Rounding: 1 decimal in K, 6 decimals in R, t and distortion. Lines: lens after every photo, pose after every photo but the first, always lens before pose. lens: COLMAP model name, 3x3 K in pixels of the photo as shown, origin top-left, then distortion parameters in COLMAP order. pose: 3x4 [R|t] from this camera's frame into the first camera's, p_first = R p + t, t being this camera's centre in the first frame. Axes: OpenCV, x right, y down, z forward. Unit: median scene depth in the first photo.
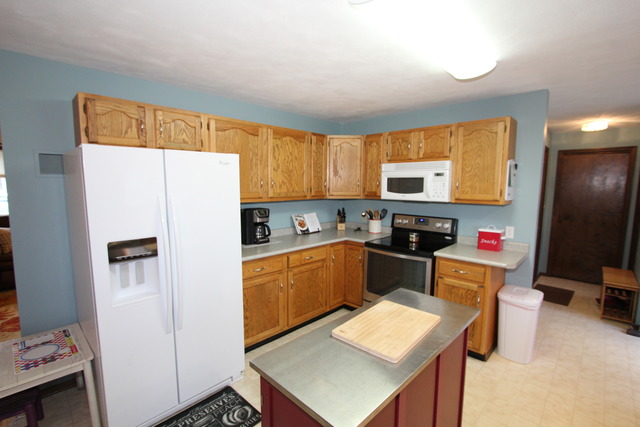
lens RADIAL K [[294.0, 0, 319.6], [0, 294.0, 215.7], [0, 0, 1]] dist [-0.017119, 0.002471]
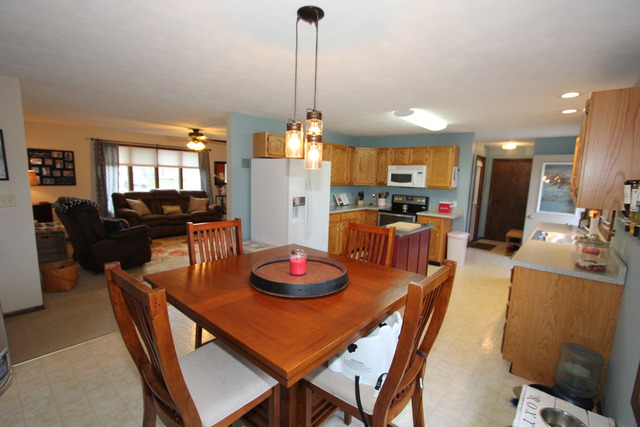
lens RADIAL K [[294.0, 0, 321.9], [0, 294.0, 216.5], [0, 0, 1]] dist [-0.017119, 0.002471]
pose [[0.996479, 0.015272, 0.082435, -0.378754], [-0.017748, 0.999411, 0.029383, 0.097703], [-0.081938, -0.030743, 0.996163, -0.849929]]
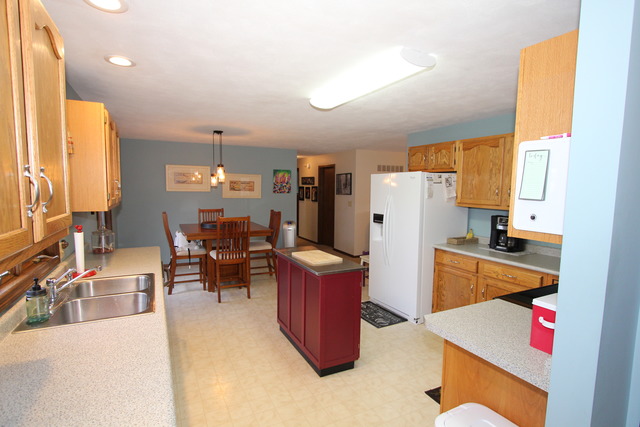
lens RADIAL K [[326.2, 0, 316.7], [0, 326.2, 219.2], [0, 0, 1]] dist [-0.018004, 0.004298]
pose [[-0.325931, 0.084255, -0.941632, 1.115814], [-0.118072, 0.984594, 0.128968, -0.087496], [0.937991, 0.153215, -0.310962, 0.781383]]
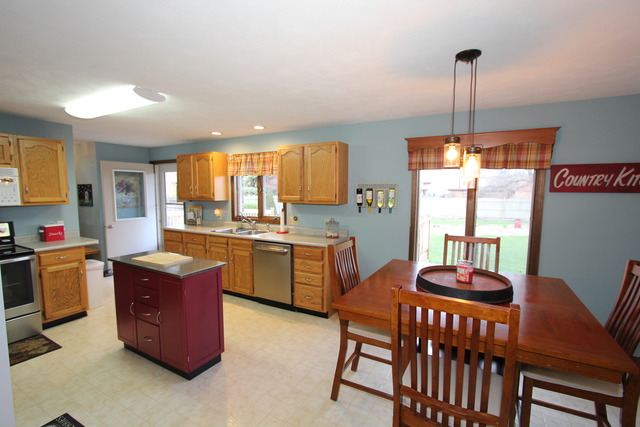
lens RADIAL K [[294.0, 0, 318.2], [0, 294.0, 217.9], [0, 0, 1]] dist [-0.017119, 0.002471]
pose [[-0.267403, -0.098879, 0.958498, -0.920037], [0.096922, 0.986916, 0.128850, -0.031625], [-0.958698, 0.127354, -0.254321, 0.203861]]
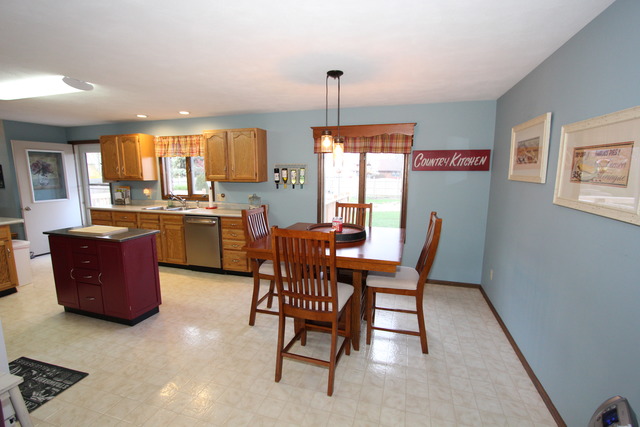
lens RADIAL K [[294.0, 0, 317.5], [0, 294.0, 217.9], [0, 0, 1]] dist [-0.017119, 0.002471]
pose [[-0.459150, -0.145025, 0.876441, -1.203295], [0.089650, 0.973984, 0.208131, -0.023434], [-0.883824, 0.174137, -0.434203, 0.208253]]
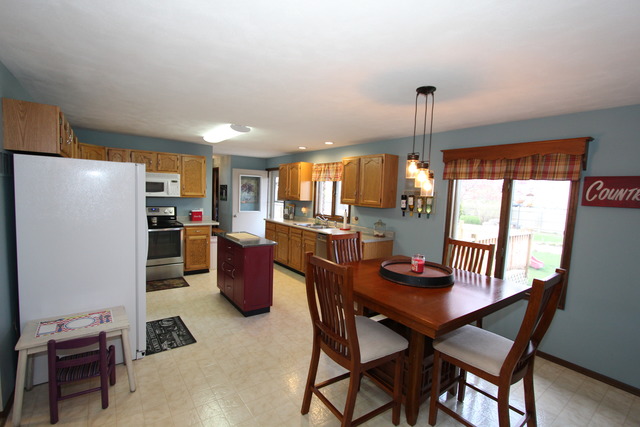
lens RADIAL K [[294.0, 0, 319.7], [0, 294.0, 216.7], [0, 0, 1]] dist [-0.017119, 0.002471]
pose [[0.155873, -0.083237, 0.984264, -1.220687], [0.065386, 0.995127, 0.073801, -0.001632], [-0.985611, 0.052853, 0.160556, -0.136284]]
